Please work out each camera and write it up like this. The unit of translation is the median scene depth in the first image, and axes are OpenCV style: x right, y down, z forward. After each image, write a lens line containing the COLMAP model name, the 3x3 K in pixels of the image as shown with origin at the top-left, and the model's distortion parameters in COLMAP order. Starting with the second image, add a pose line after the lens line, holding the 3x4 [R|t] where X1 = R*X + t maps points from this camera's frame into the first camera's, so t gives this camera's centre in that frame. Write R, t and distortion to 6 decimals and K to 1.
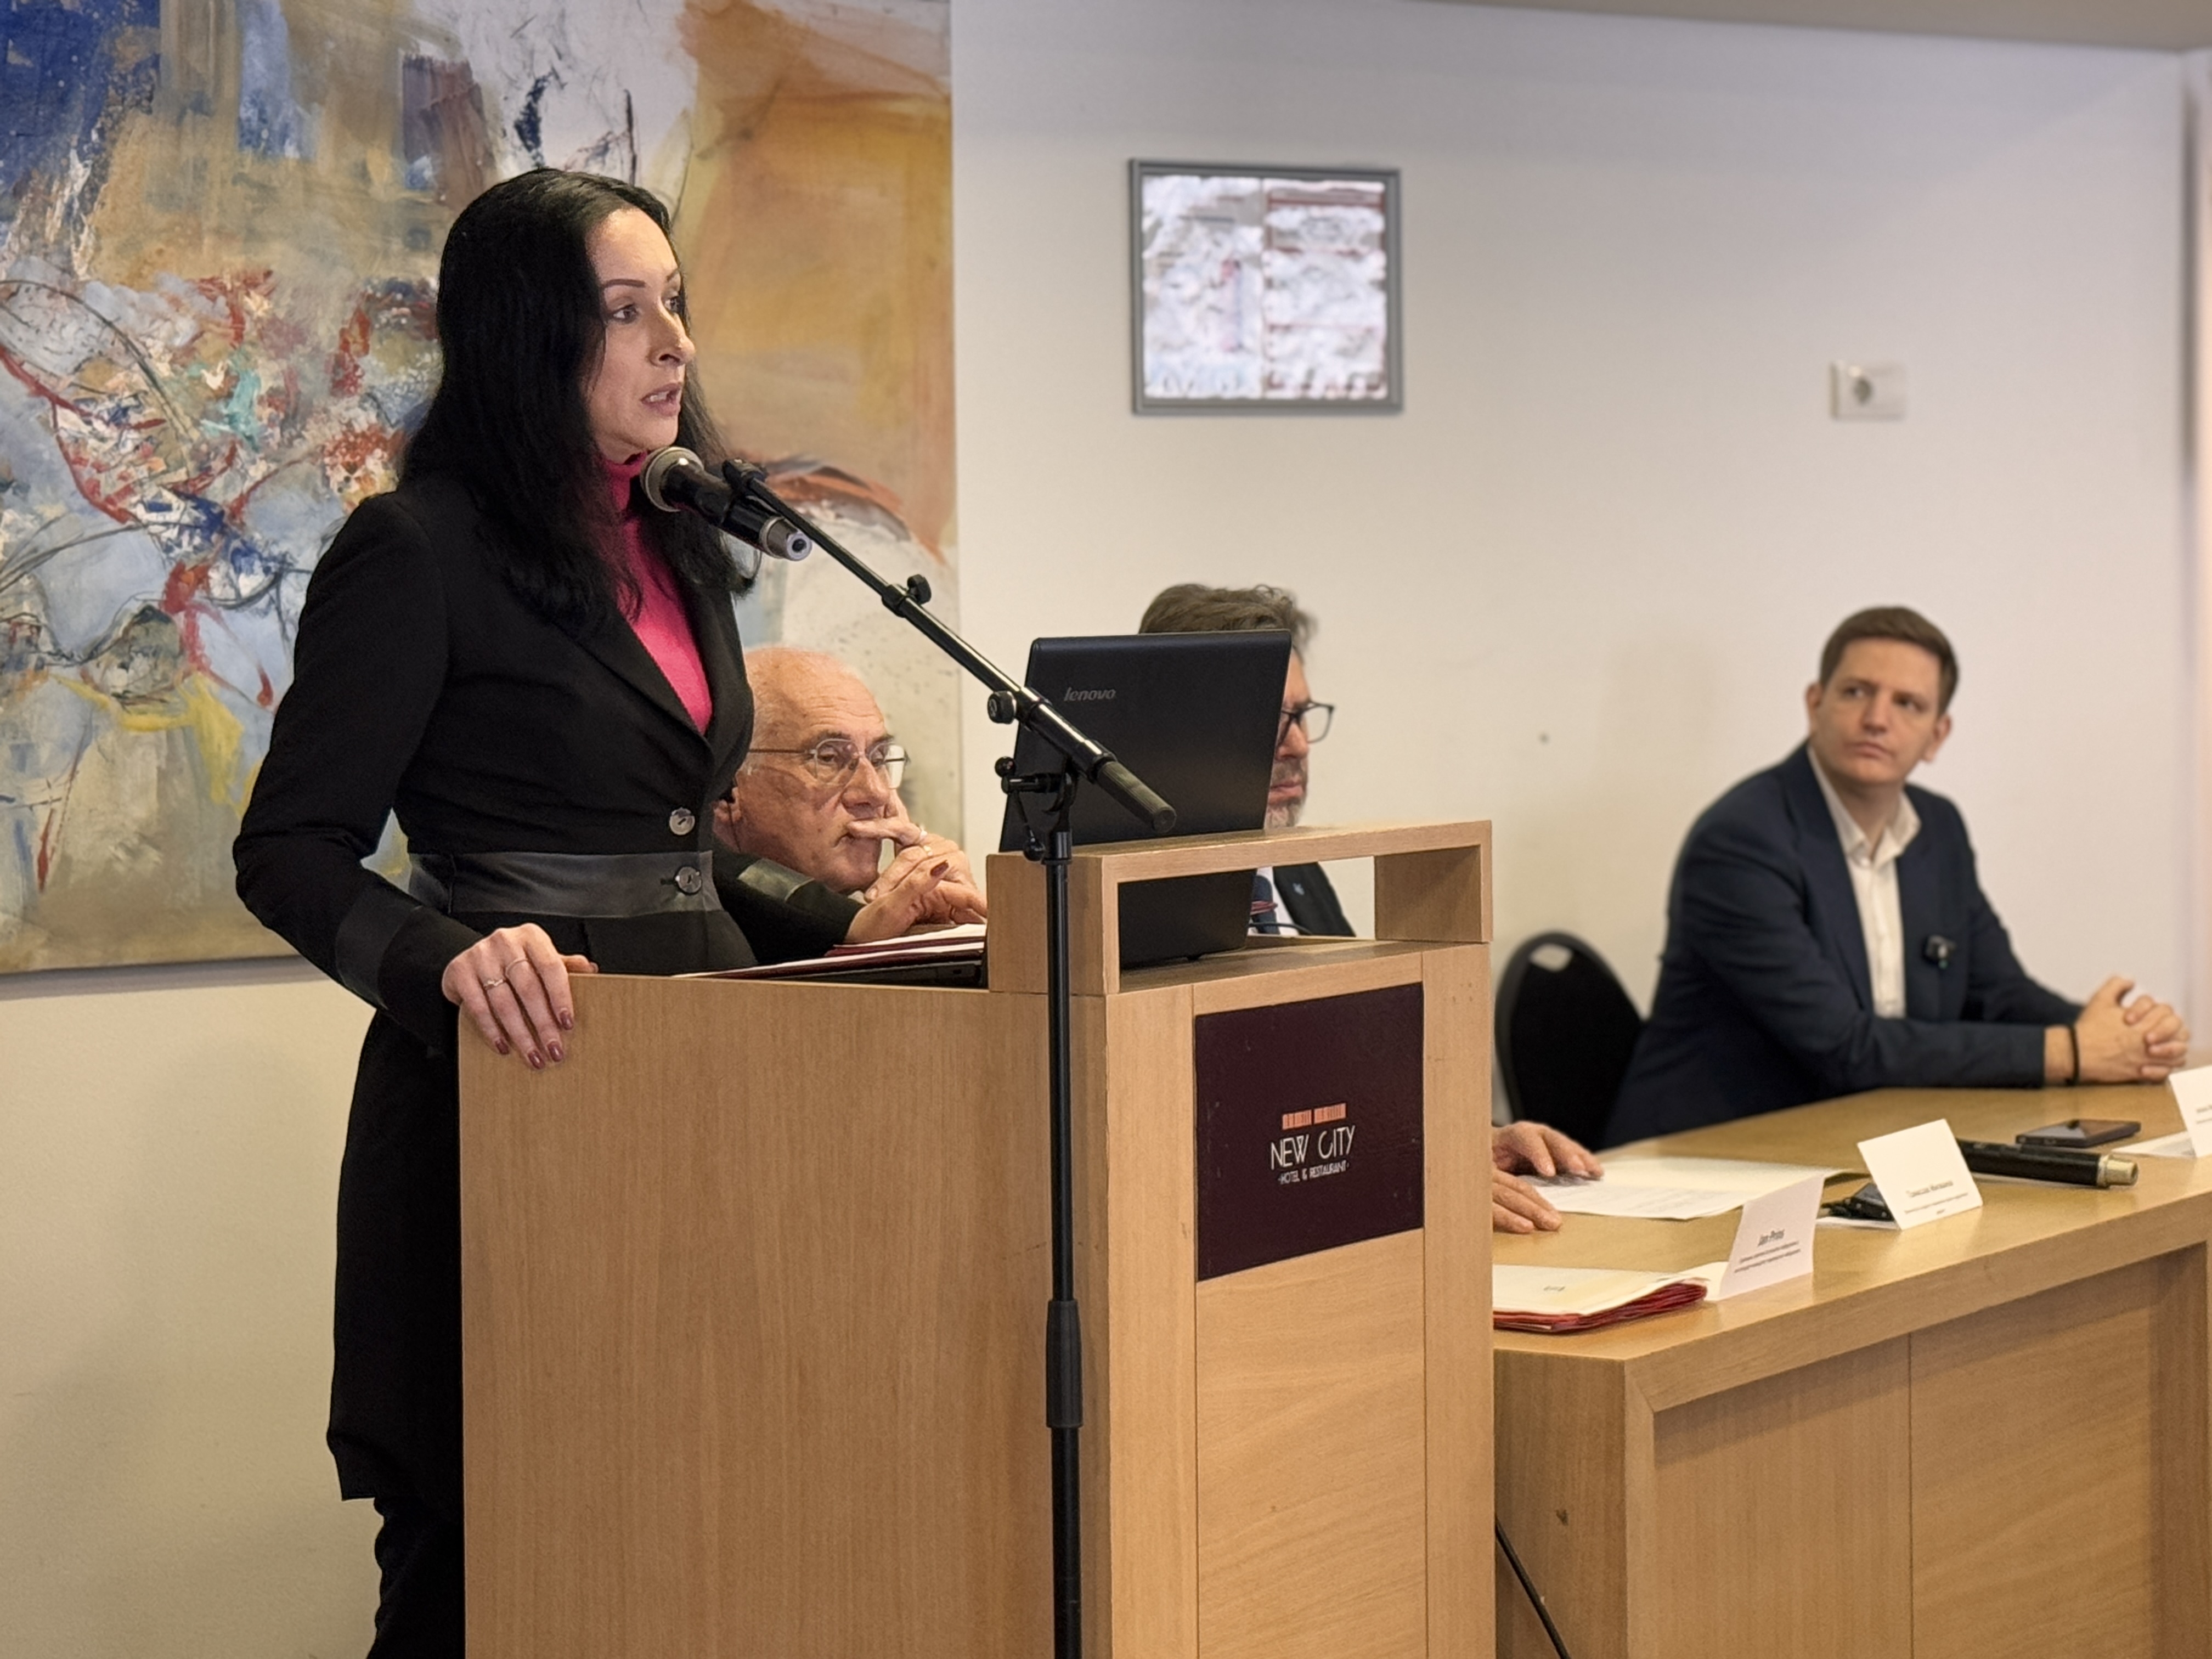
lens RADIAL K [[4785.4, 0, 1108.4], [0, 4785.4, 837.3], [0, 0, 1]] dist [0.122705, 0.000000]
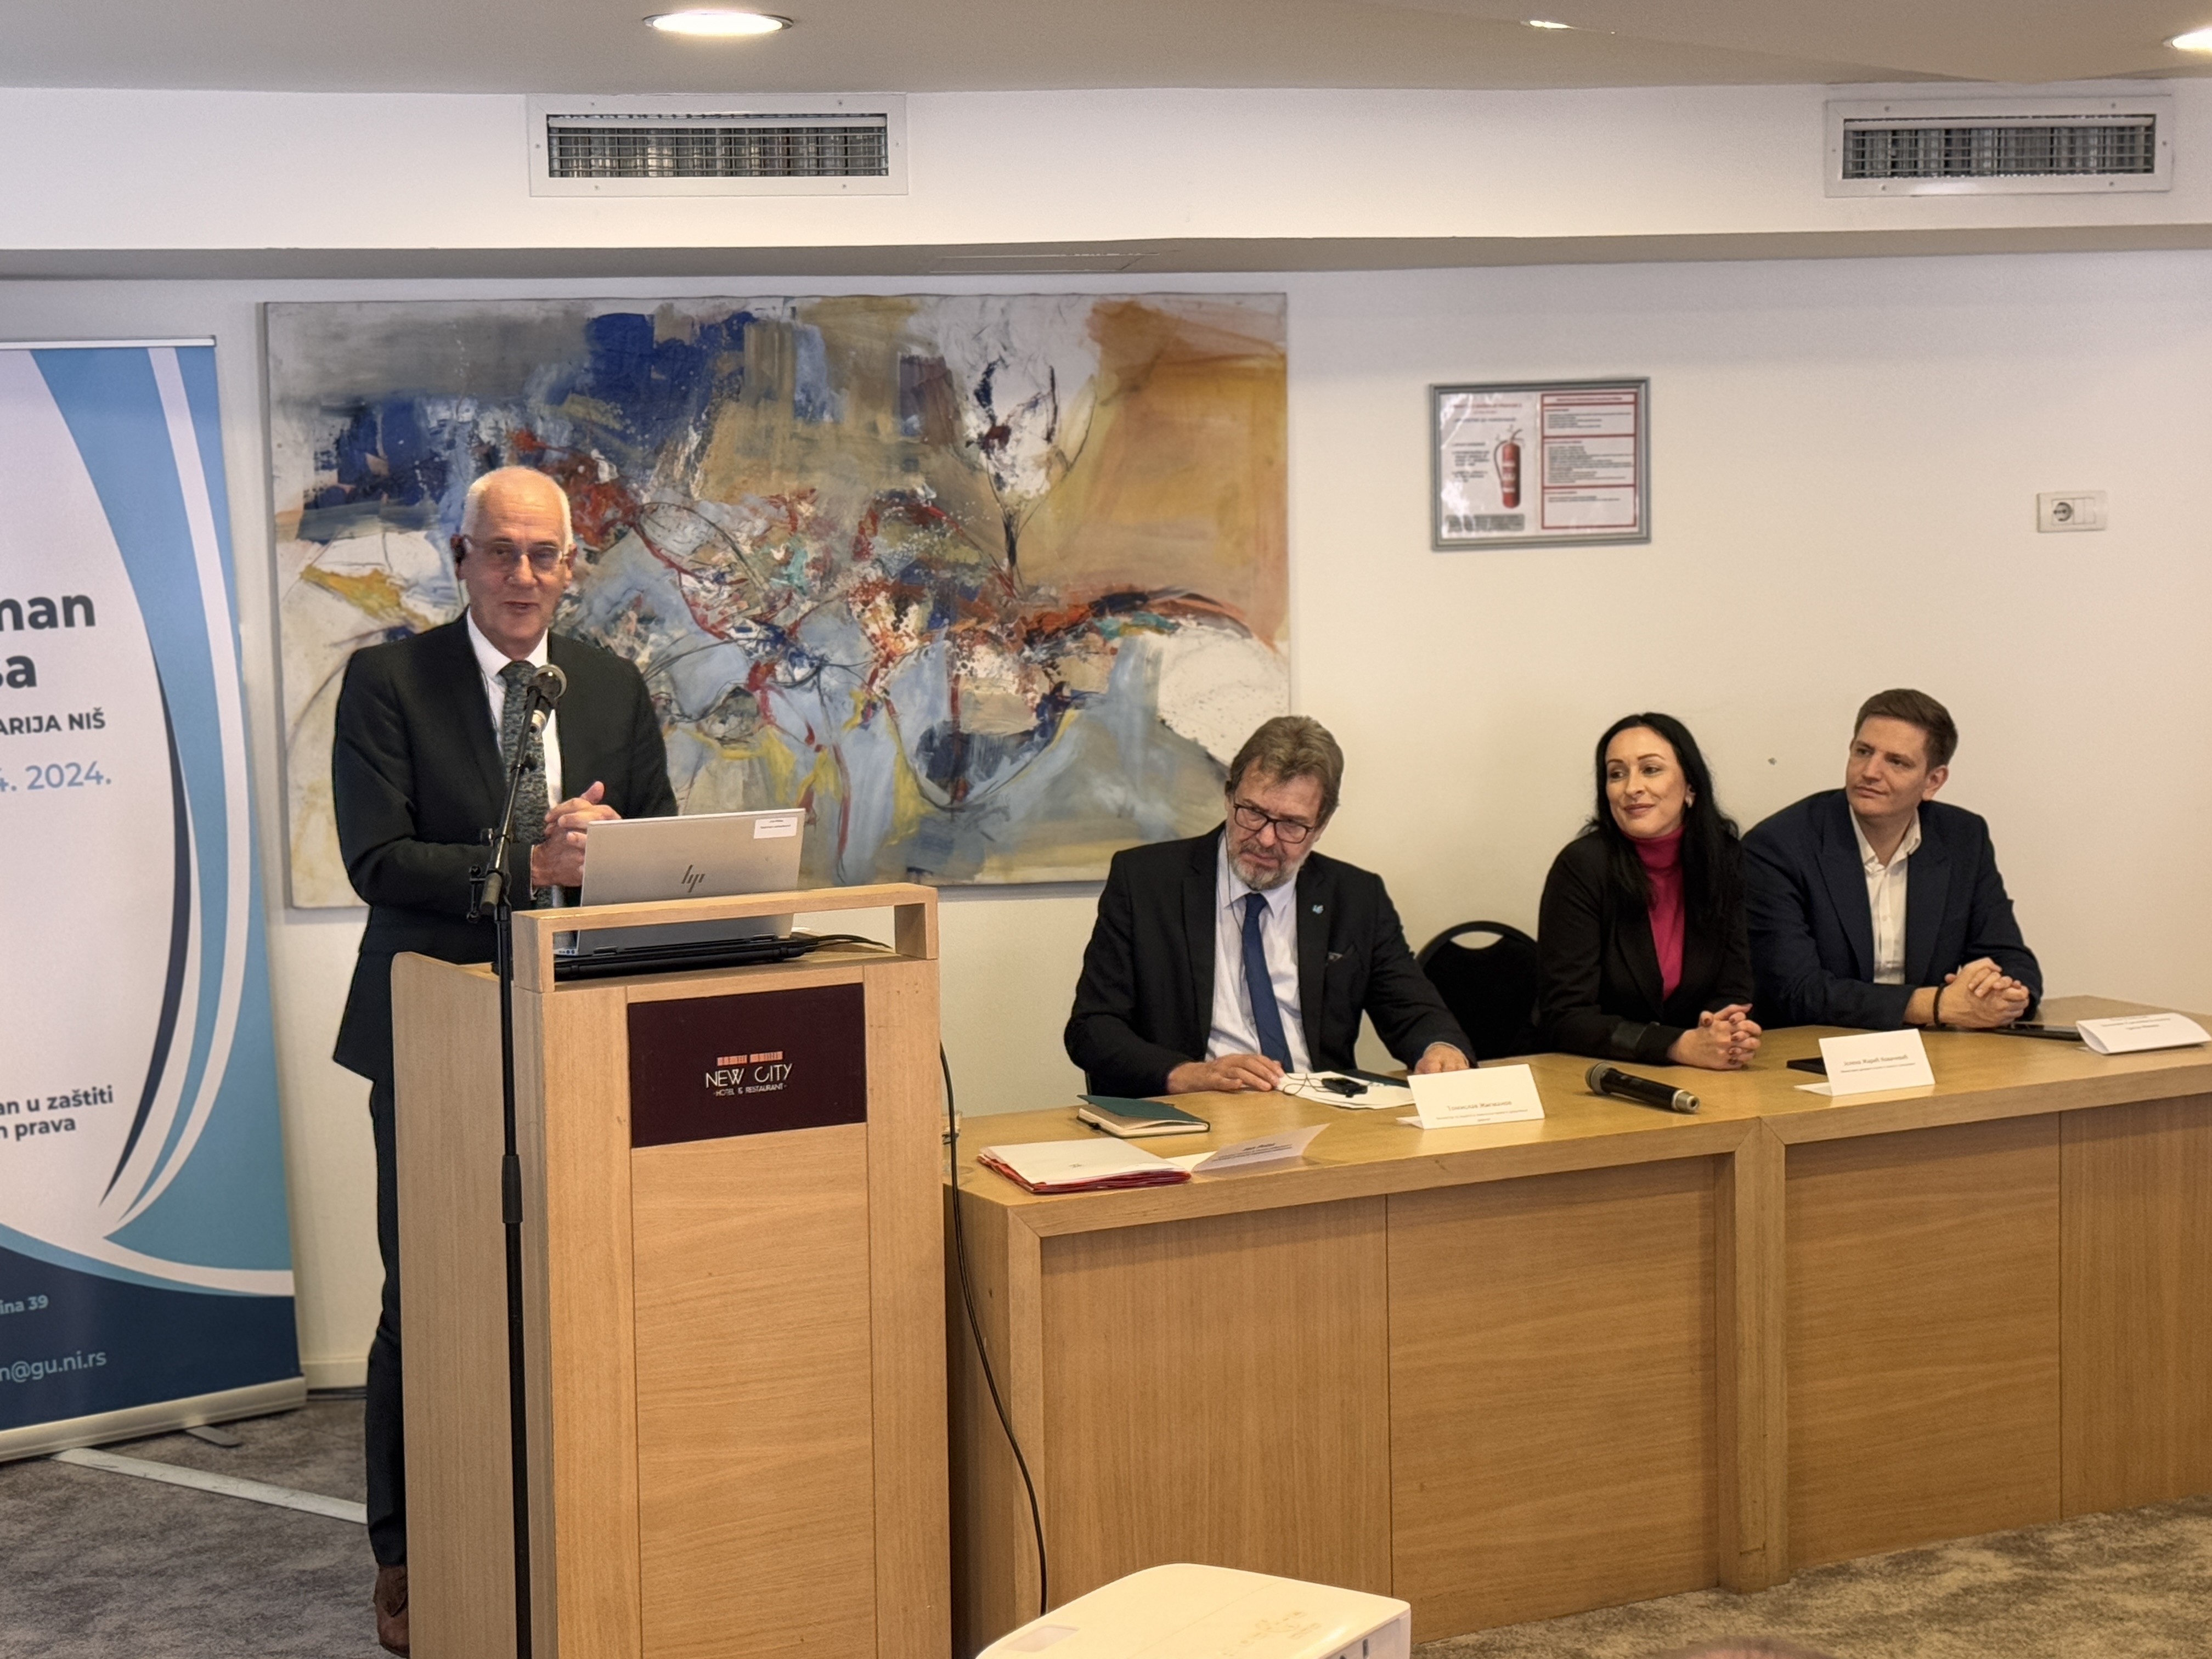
lens RADIAL K [[3555.3, 0, 1094.9], [0, 3555.3, 847.1], [0, 0, 1]] dist [0.123005, 0.000000]
pose [[0.884539, 0.039090, -0.464825, 0.507750], [-0.014911, 0.998343, 0.055583, -0.063330], [0.466227, -0.042234, 0.883656, -0.072288]]
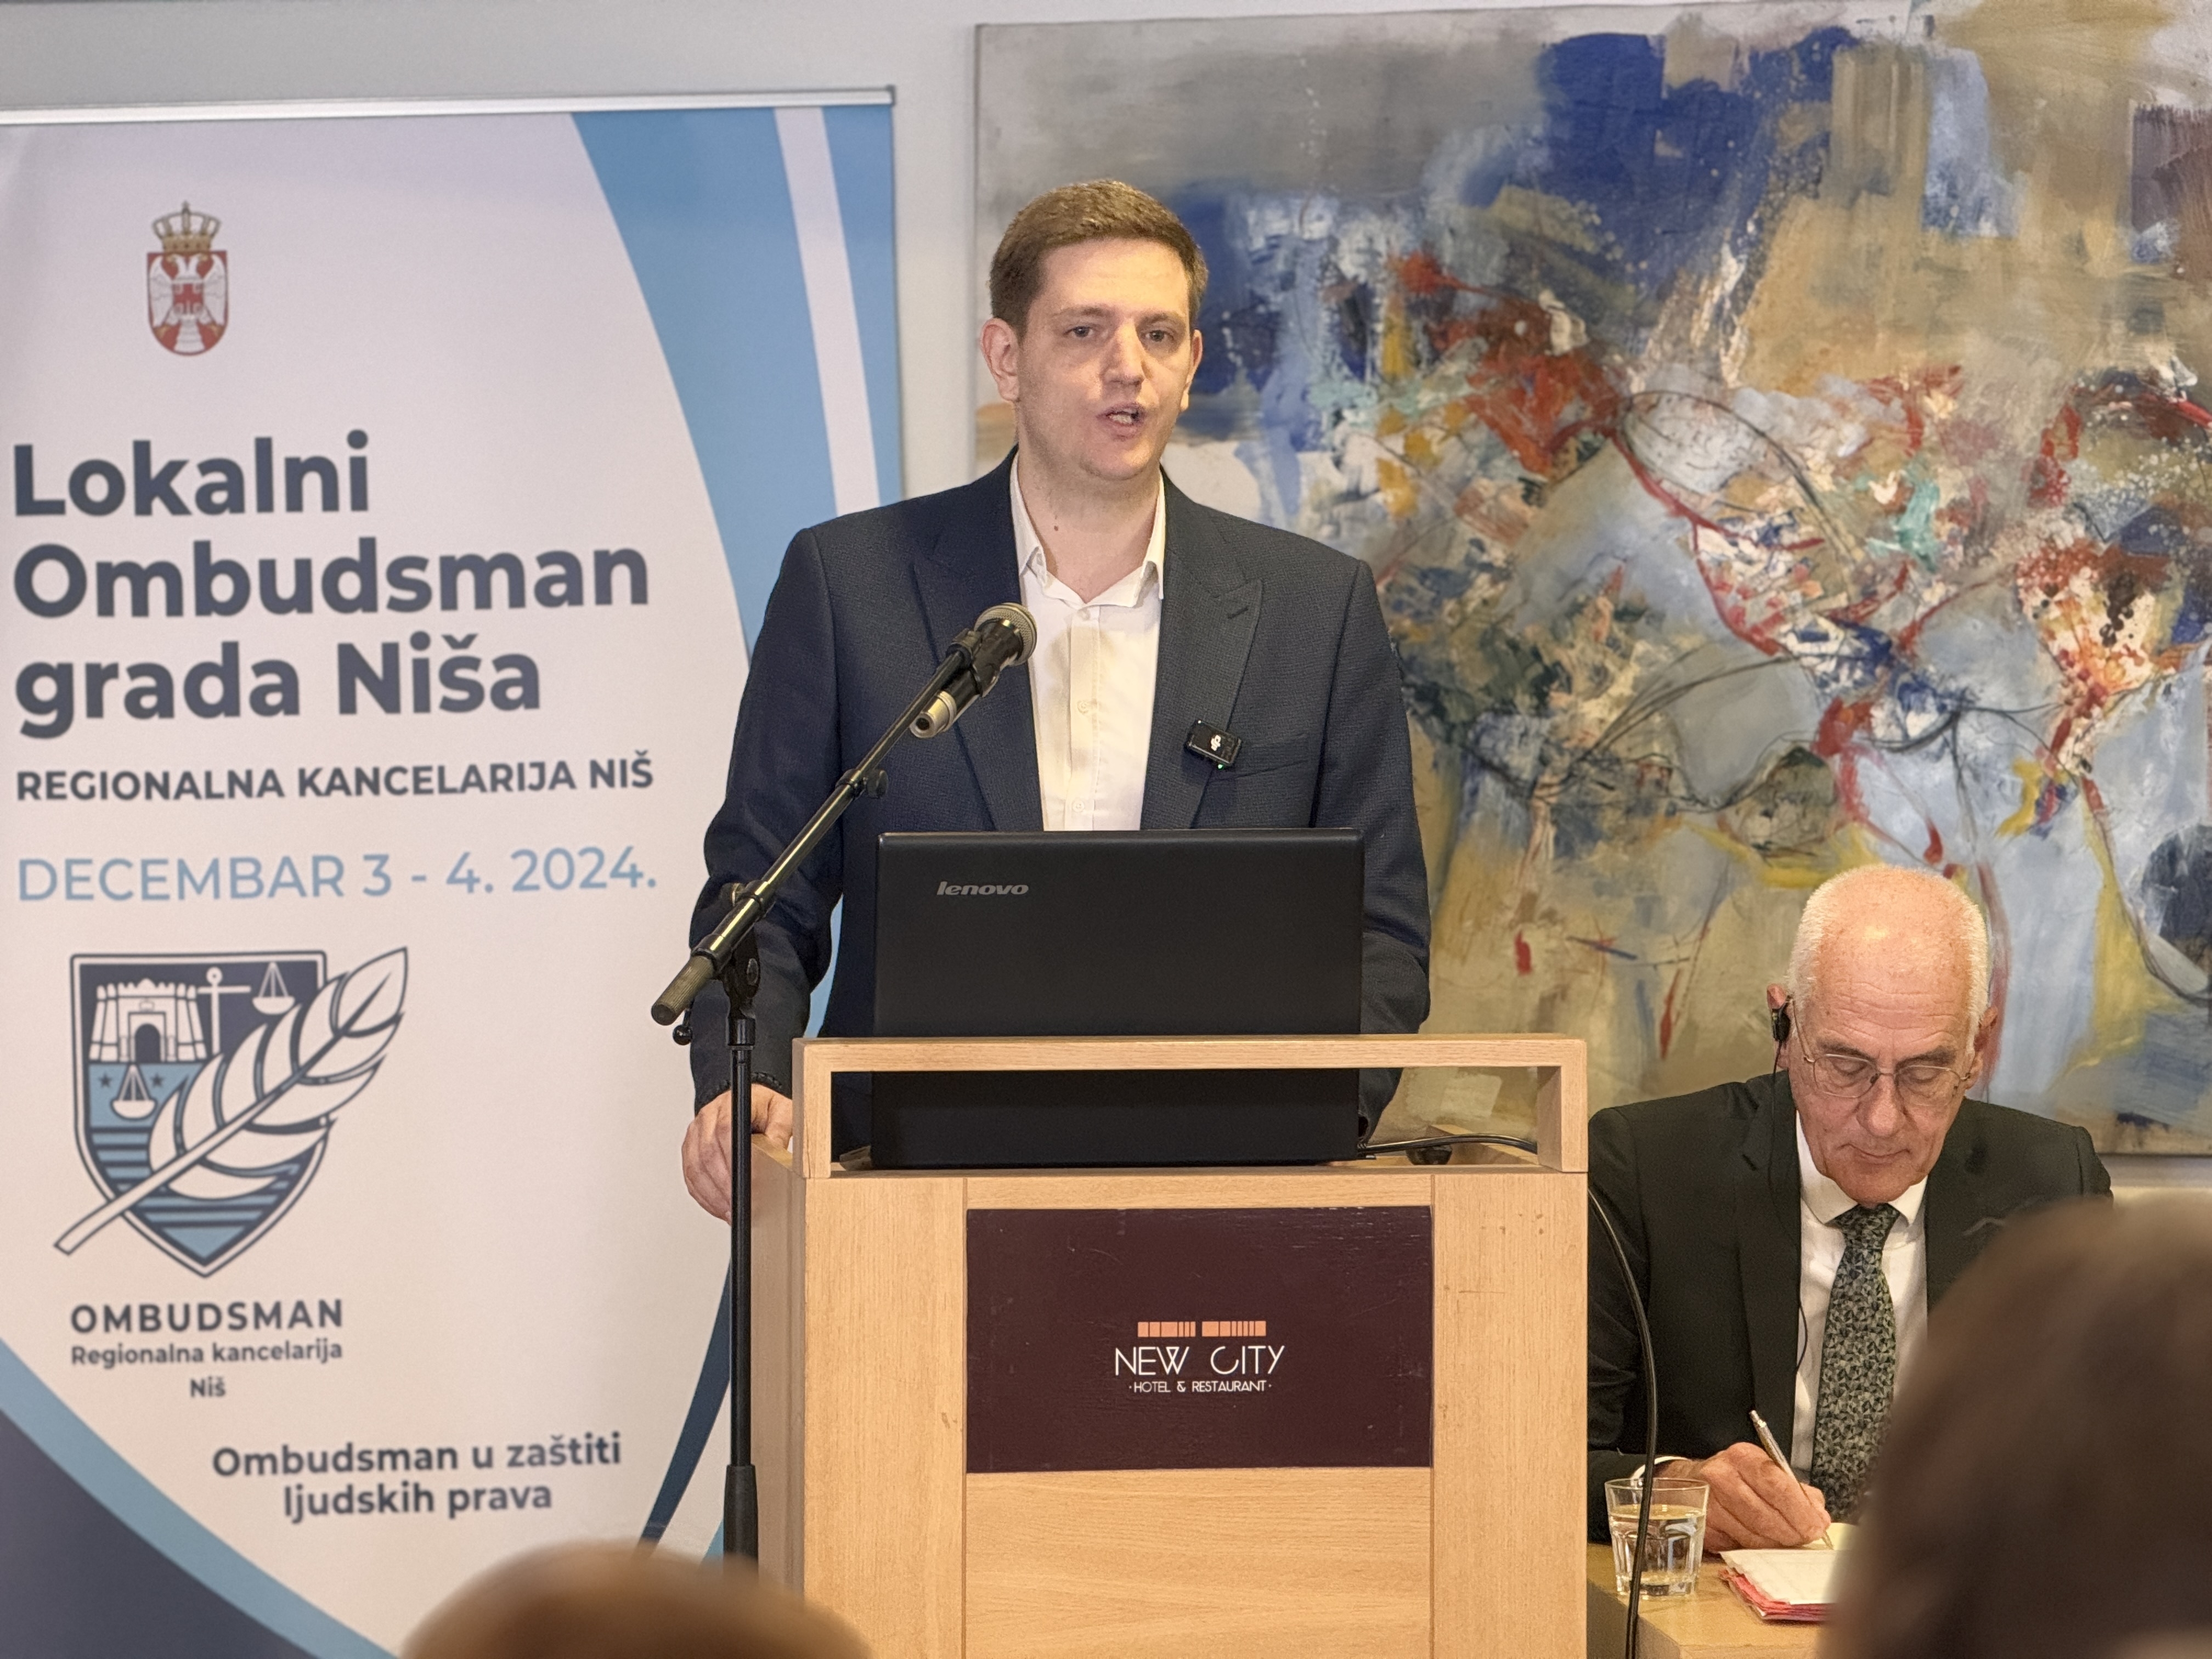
lens RADIAL K [[7715.0, 0, 1125.0], [0, 7715.0, 826.7], [0, 0, 1]] dist [0.265646, 0.000000]
pose [[0.644398, 0.031123, -0.764057, 0.812225], [-0.045328, 0.998969, 0.002462, -0.031074], [0.763346, 0.033046, 0.645144, -0.020599]]
